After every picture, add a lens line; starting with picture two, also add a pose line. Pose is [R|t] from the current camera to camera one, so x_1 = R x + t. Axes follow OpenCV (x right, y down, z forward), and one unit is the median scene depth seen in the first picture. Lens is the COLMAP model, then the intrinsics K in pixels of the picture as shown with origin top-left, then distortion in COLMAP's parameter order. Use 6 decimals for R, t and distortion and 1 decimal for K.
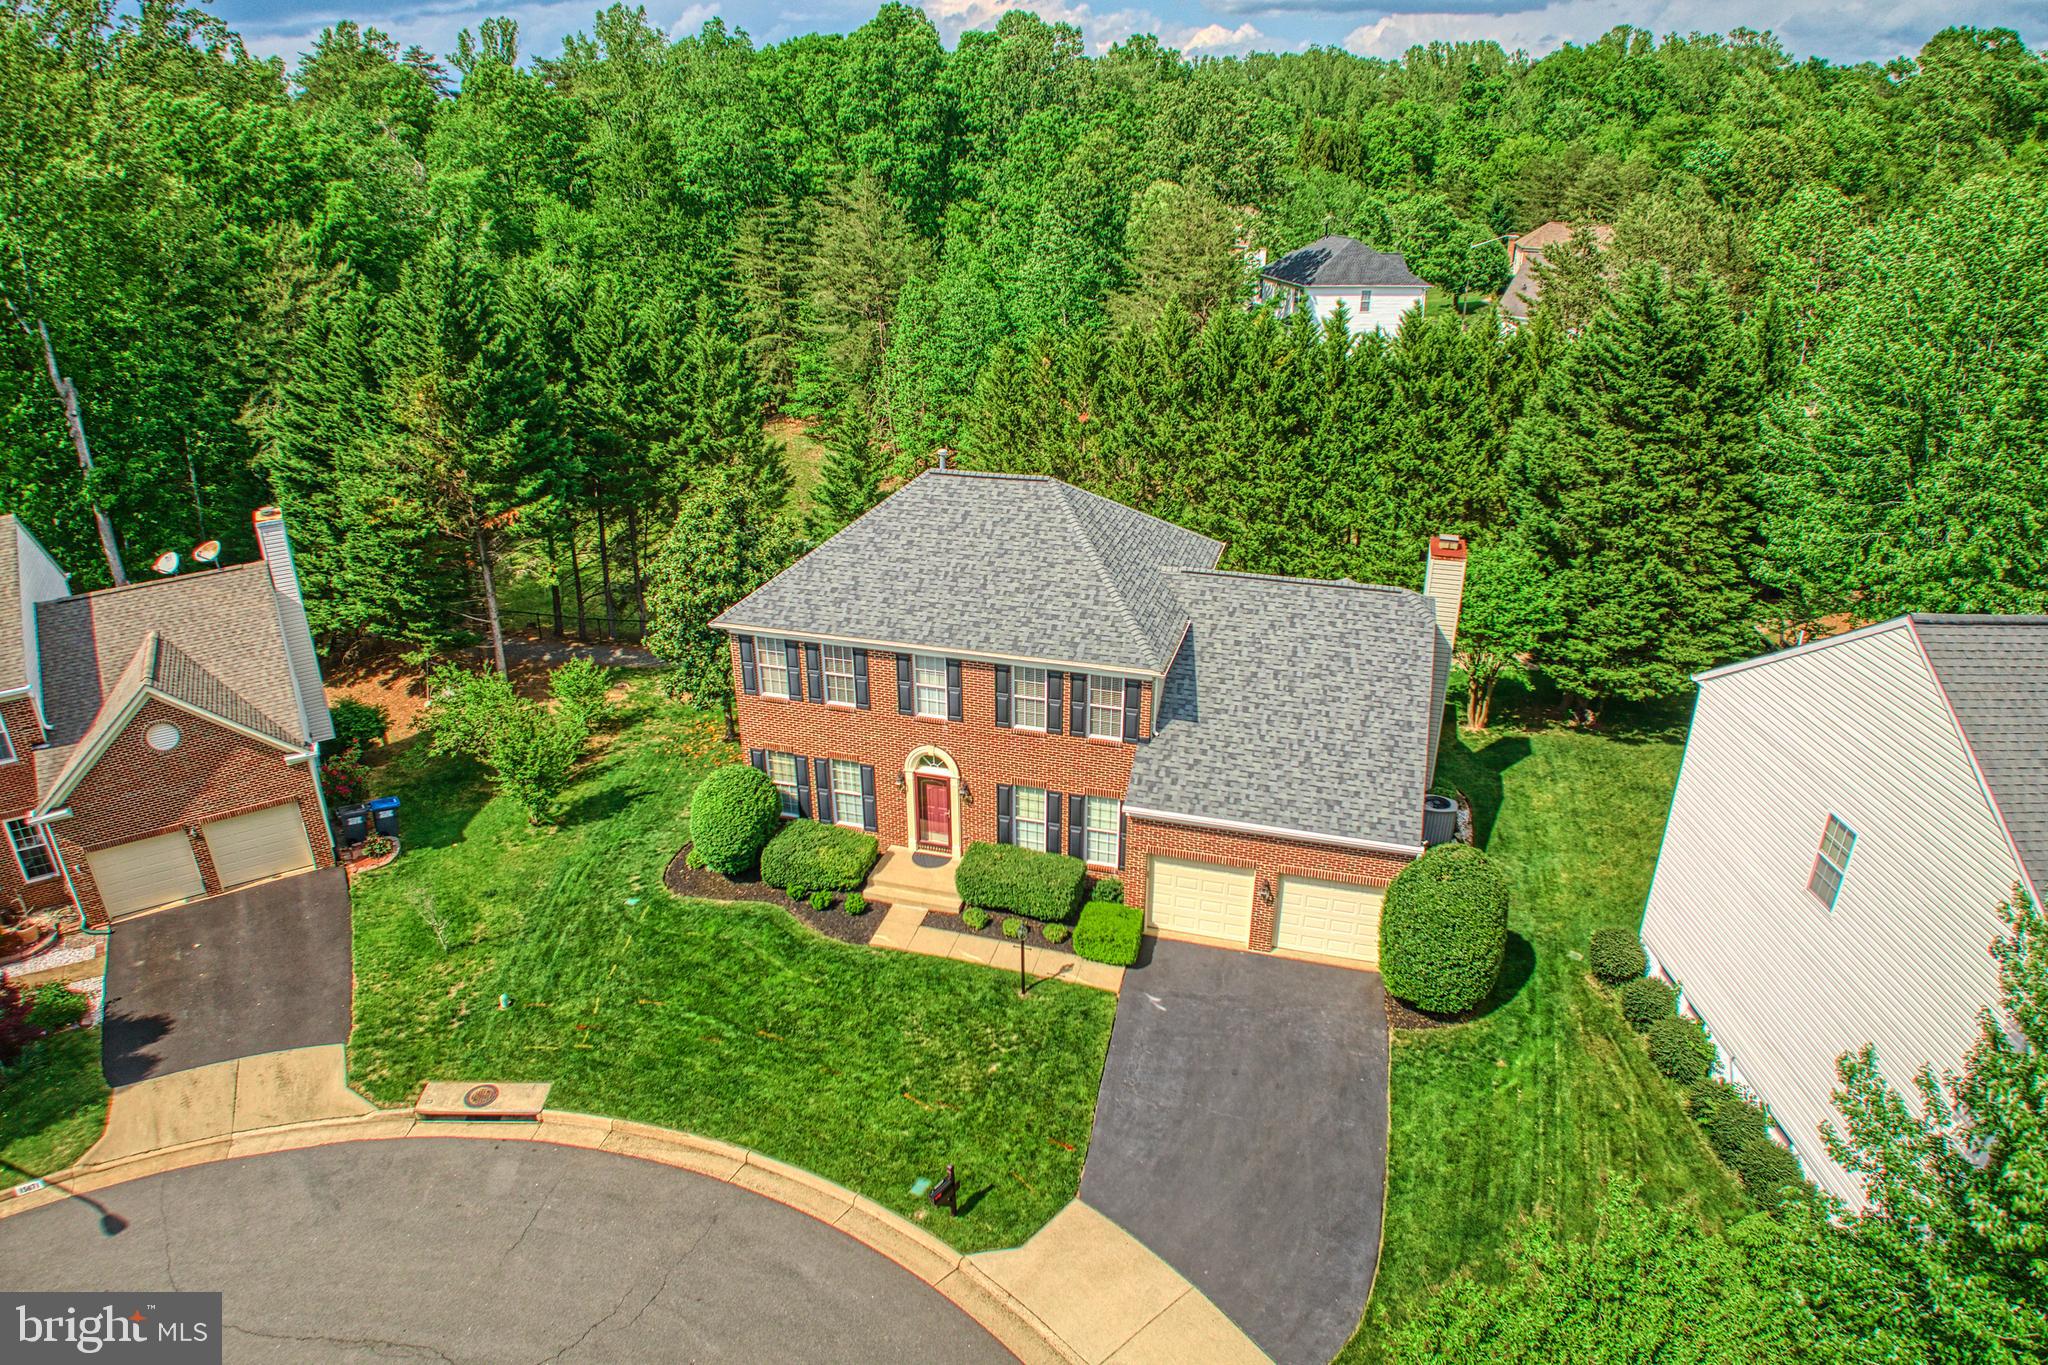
lens RADIAL K [[1271.5, 0, 1021.1], [0, 1271.5, 684.2], [0, 0, 1]] dist [-0.119925, 0.010609]
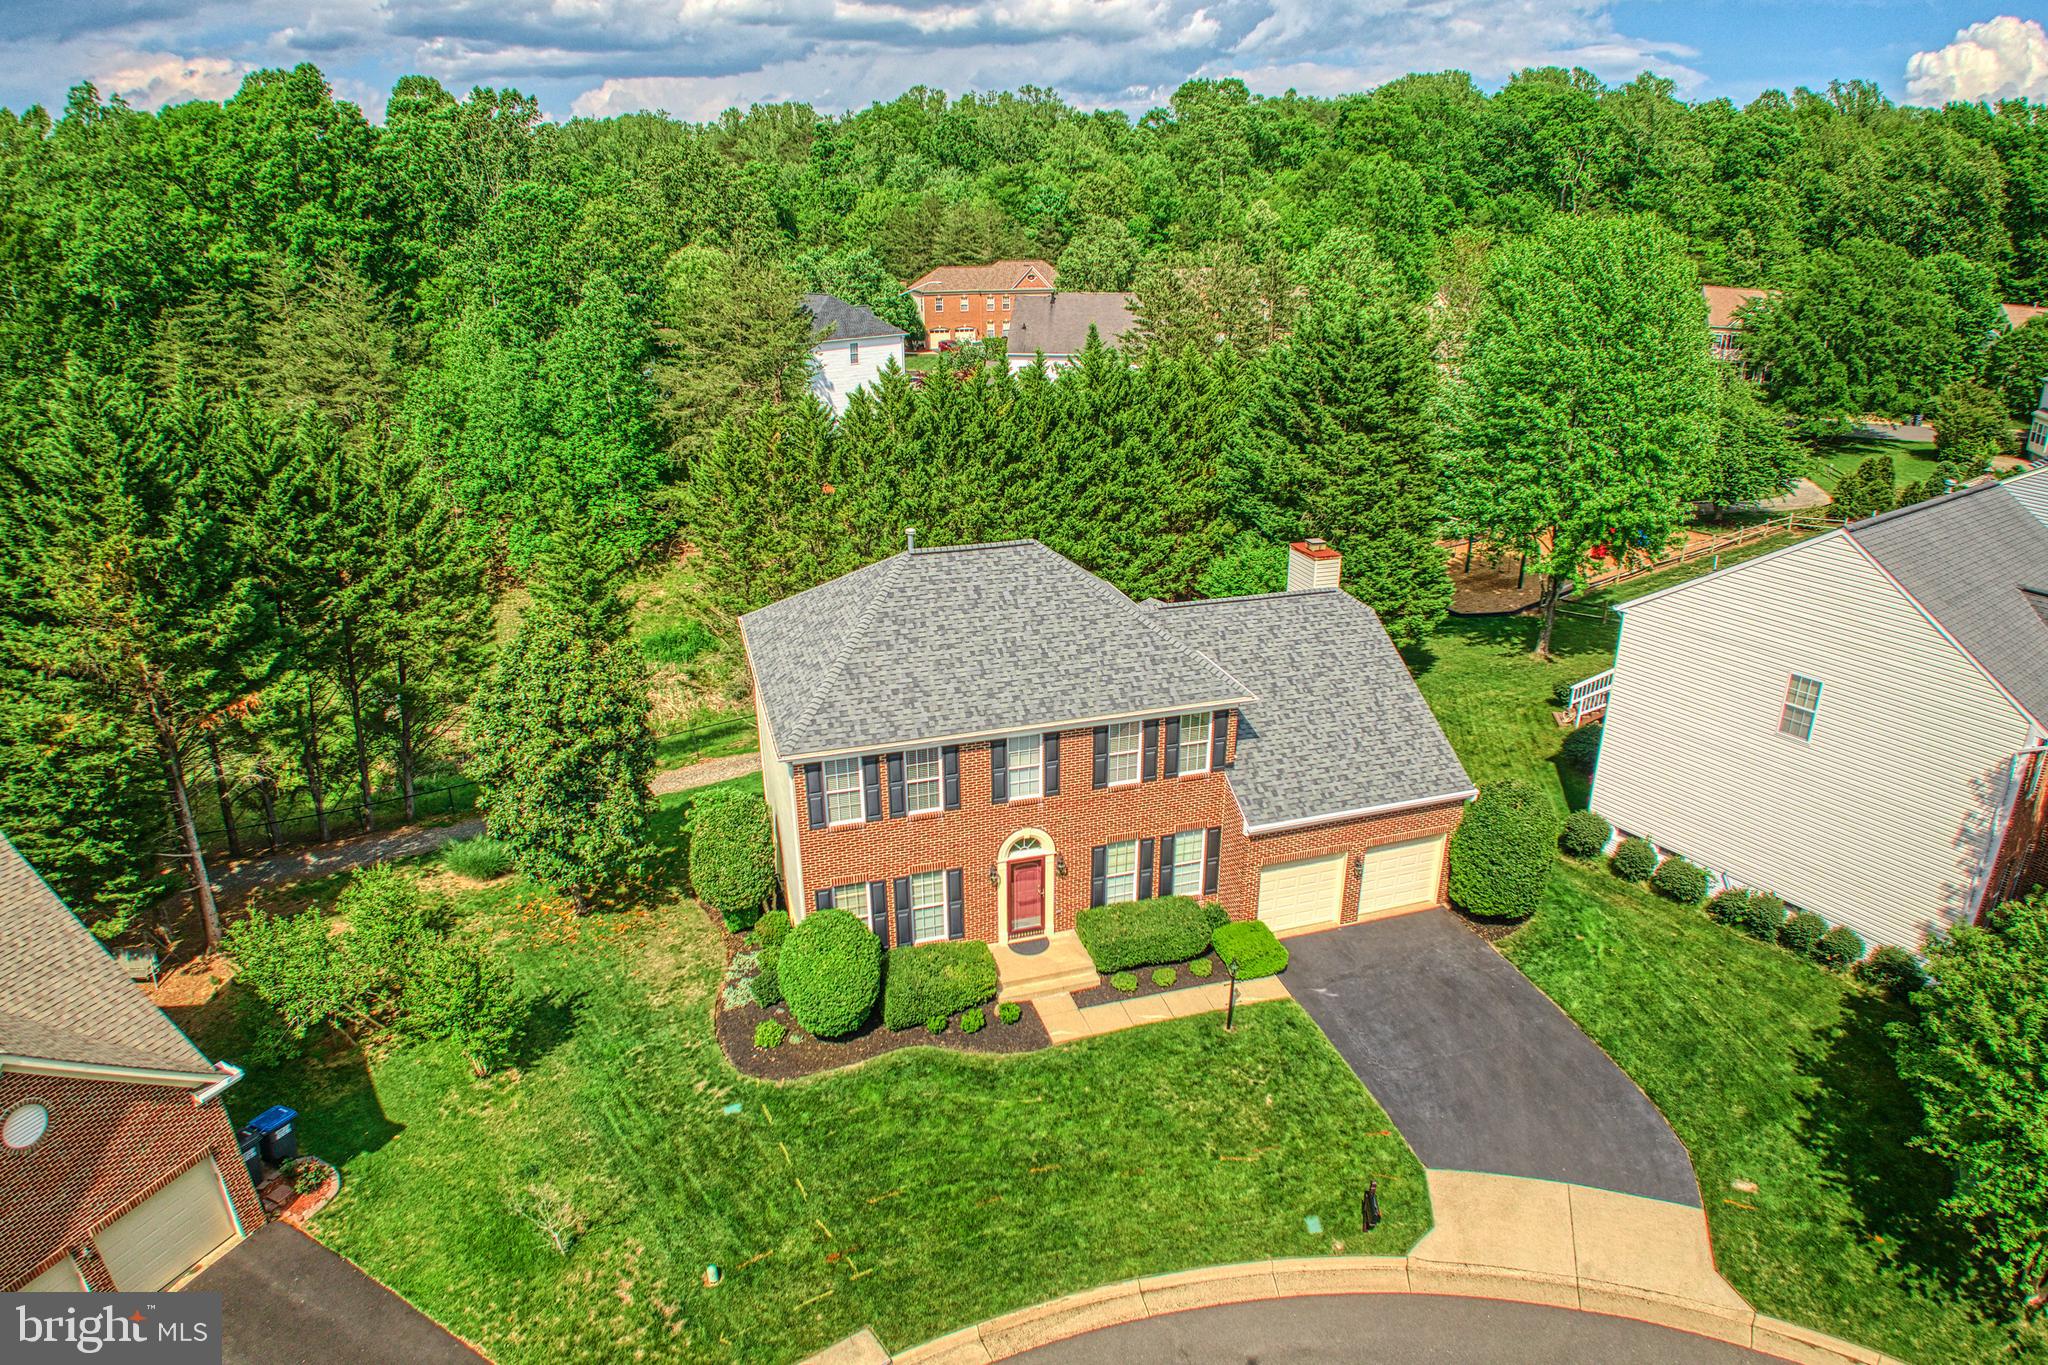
lens RADIAL K [[1271.5, 0, 1032.3], [0, 1271.5, 678.6], [0, 0, 1]] dist [-0.119925, 0.010609]
pose [[0.817898, -0.200856, 0.539165, -0.563285], [0.226157, 0.973891, 0.019731, -0.079873], [-0.529051, 0.105798, 0.841969, 0.176336]]
